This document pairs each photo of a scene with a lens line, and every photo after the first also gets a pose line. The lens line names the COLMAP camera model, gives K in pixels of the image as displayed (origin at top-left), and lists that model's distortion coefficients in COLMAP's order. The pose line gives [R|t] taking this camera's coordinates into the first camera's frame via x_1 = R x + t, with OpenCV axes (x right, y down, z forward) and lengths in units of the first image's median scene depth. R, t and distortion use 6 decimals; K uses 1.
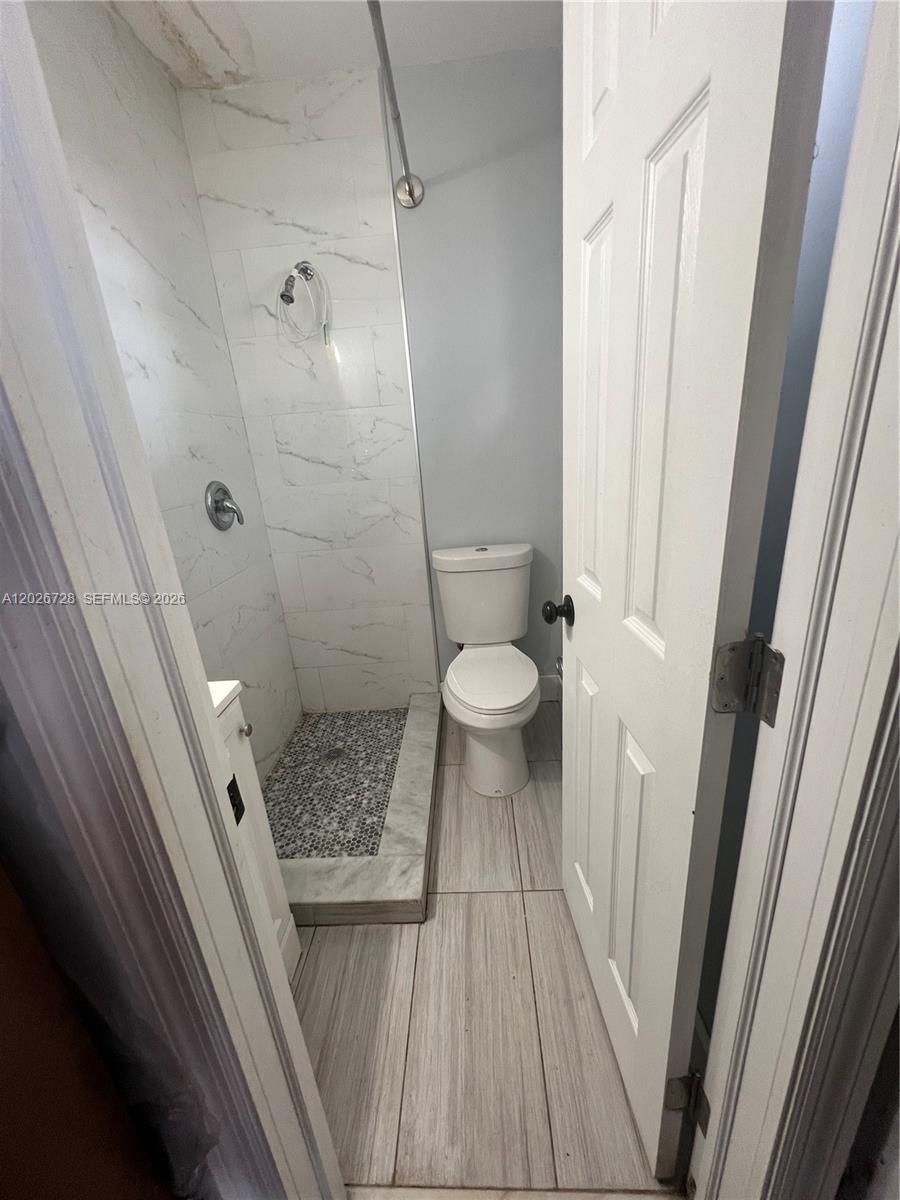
lens RADIAL K [[478.1, 0, 449.9], [0, 478.1, 602.0], [0, 0, 1]] dist [0.000268, 0.000272]
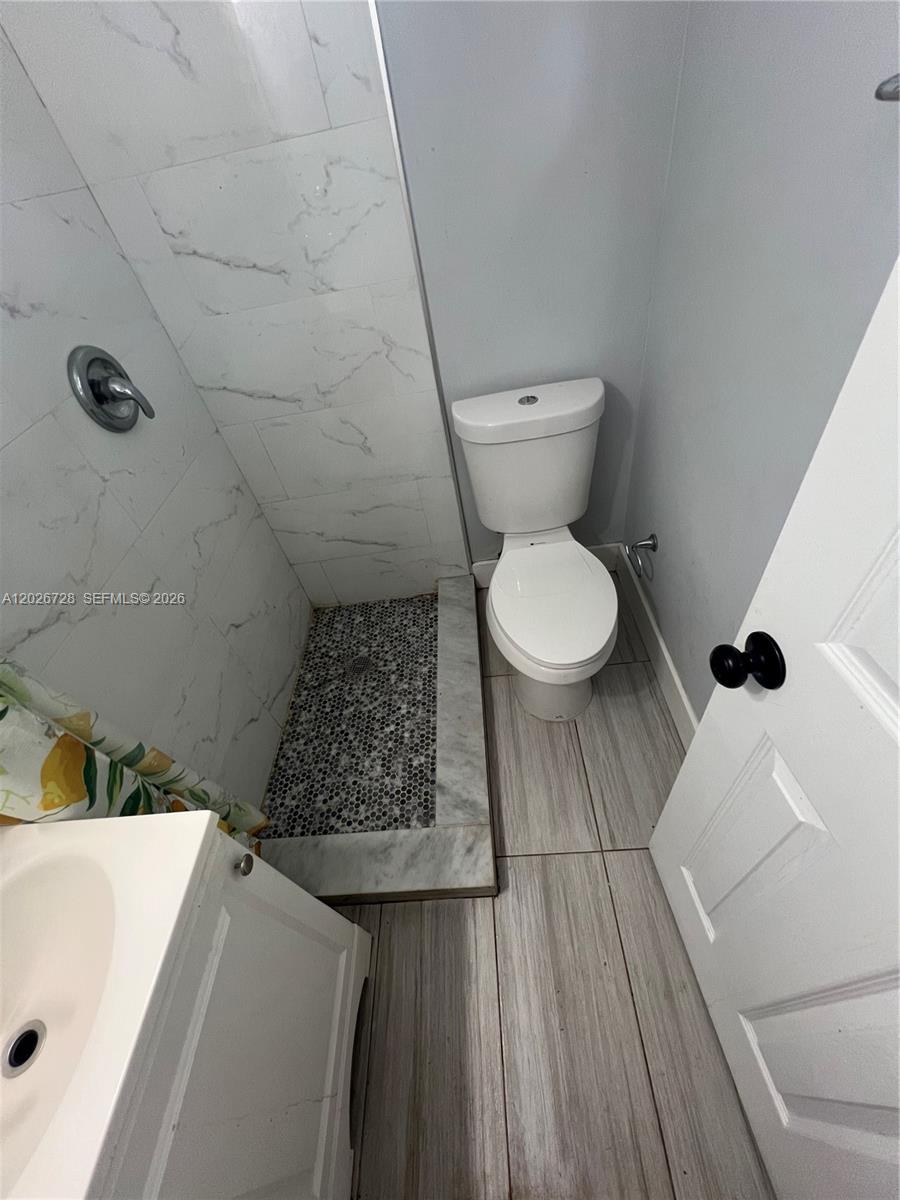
lens RADIAL K [[478.1, 0, 449.0], [0, 478.1, 602.0], [0, 0, 1]] dist [0.000268, 0.000272]
pose [[0.995578, -0.088185, -0.032358, -0.054771], [0.093306, 0.888616, 0.449060, -0.204326], [-0.010847, -0.450094, 0.892916, 0.351993]]
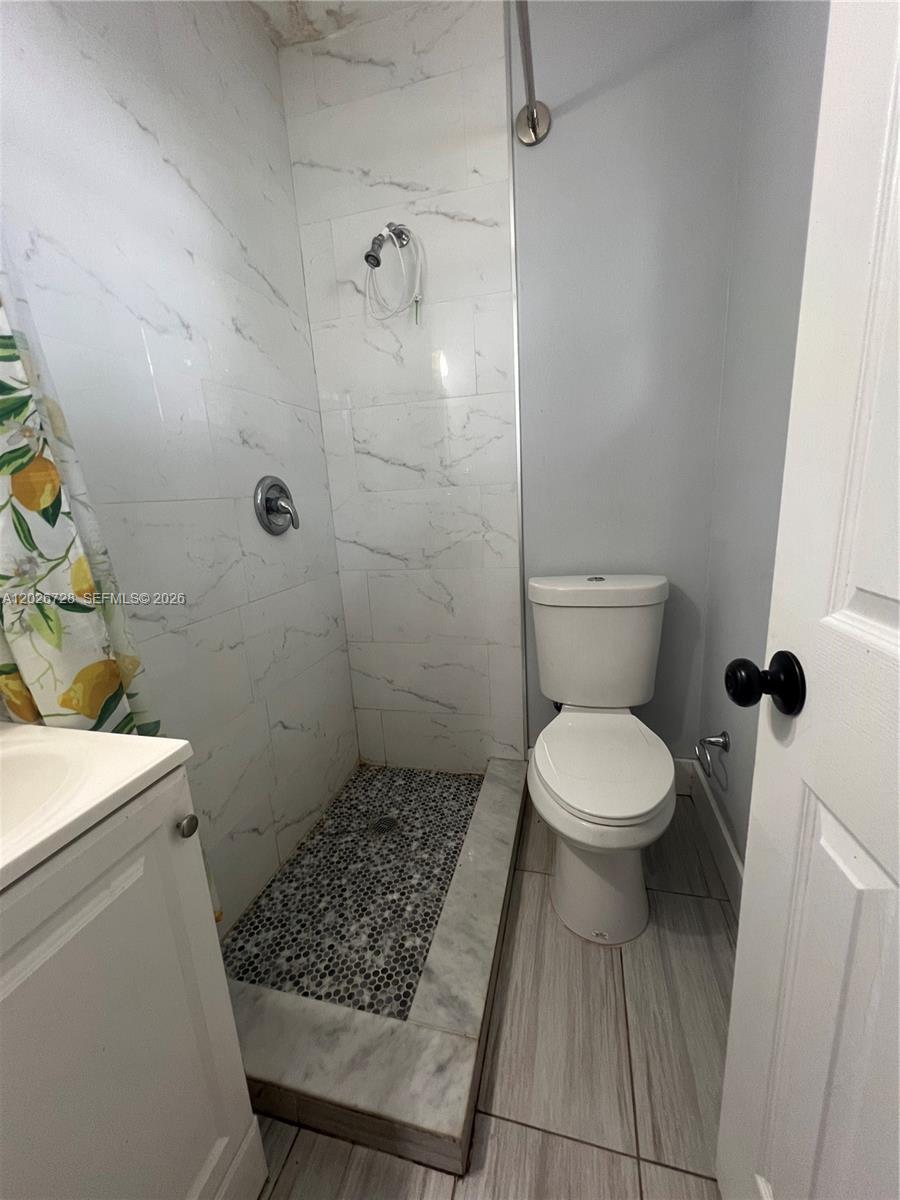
lens RADIAL K [[478.1, 0, 448.3], [0, 478.1, 602.0], [0, 0, 1]] dist [0.000268, 0.000272]
pose [[0.974444, 0.069421, -0.213635, 0.004292], [-0.086909, 0.993496, -0.073575, 0.000834], [0.207138, 0.090262, 0.974139, 0.281046]]
